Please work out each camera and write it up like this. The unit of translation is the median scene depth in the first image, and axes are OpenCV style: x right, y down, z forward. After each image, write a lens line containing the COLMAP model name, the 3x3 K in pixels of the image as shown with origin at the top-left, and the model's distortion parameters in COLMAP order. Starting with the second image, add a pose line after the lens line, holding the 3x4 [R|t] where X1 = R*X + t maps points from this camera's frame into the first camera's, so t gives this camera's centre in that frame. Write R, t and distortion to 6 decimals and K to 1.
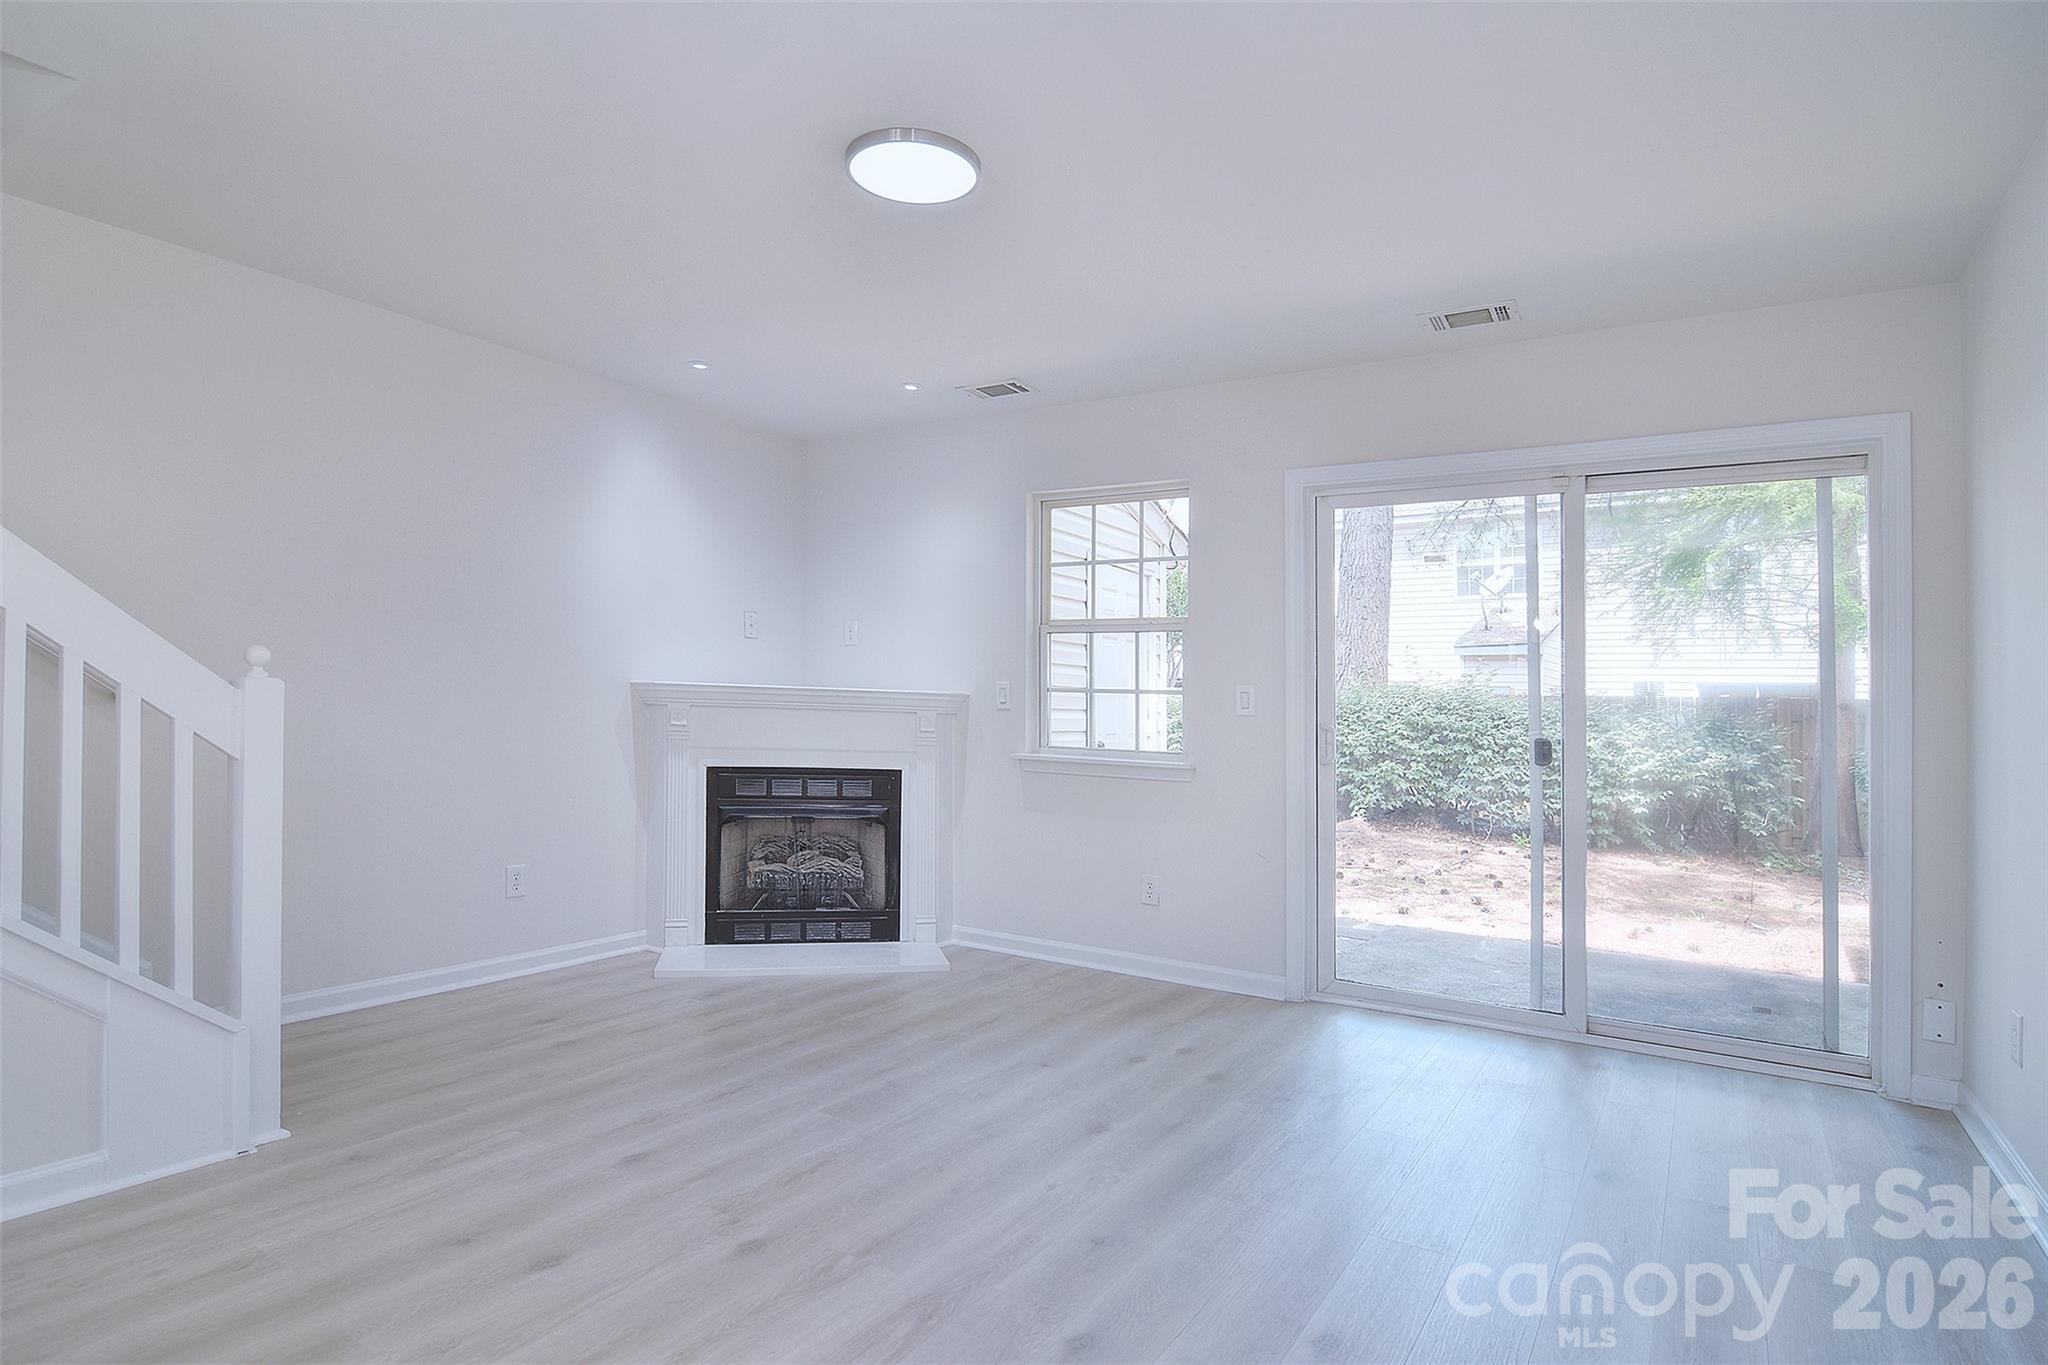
lens RADIAL K [[1082.7, 0, 1032.1], [0, 1082.7, 692.1], [0, 0, 1]] dist [-0.002779, -0.012311]
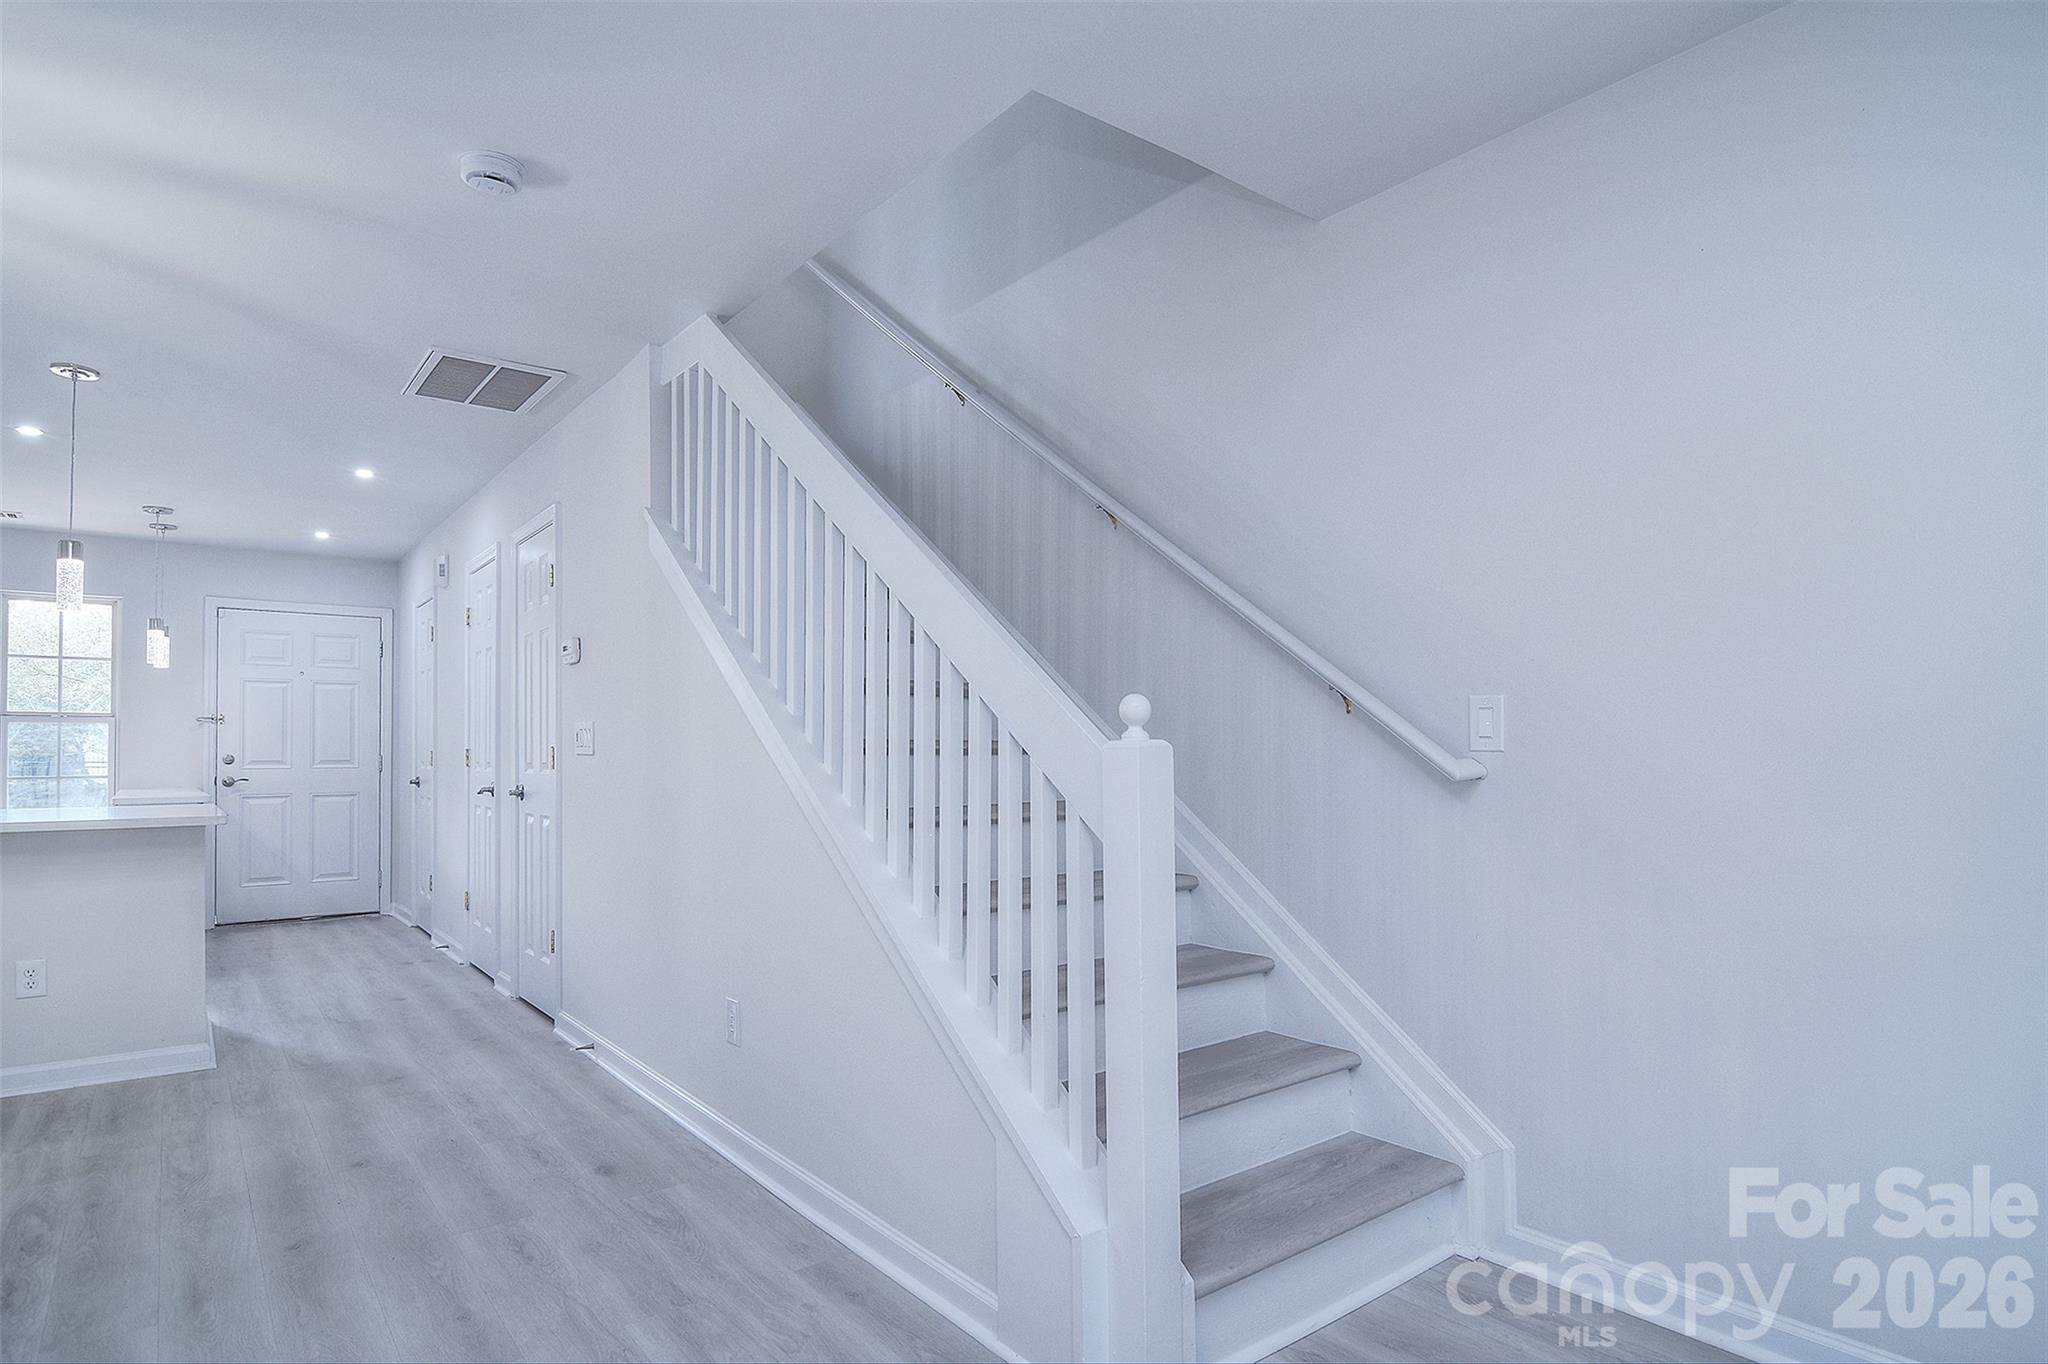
lens RADIAL K [[1082.7, 0, 1070.4], [0, 1082.7, 751.9], [0, 0, 1]] dist [-0.002779, -0.012311]
pose [[-0.310960, -0.032137, -0.949880, -0.014561], [0.009149, 0.999281, -0.036804, 0.011203], [0.950379, -0.020135, -0.310442, 0.620547]]
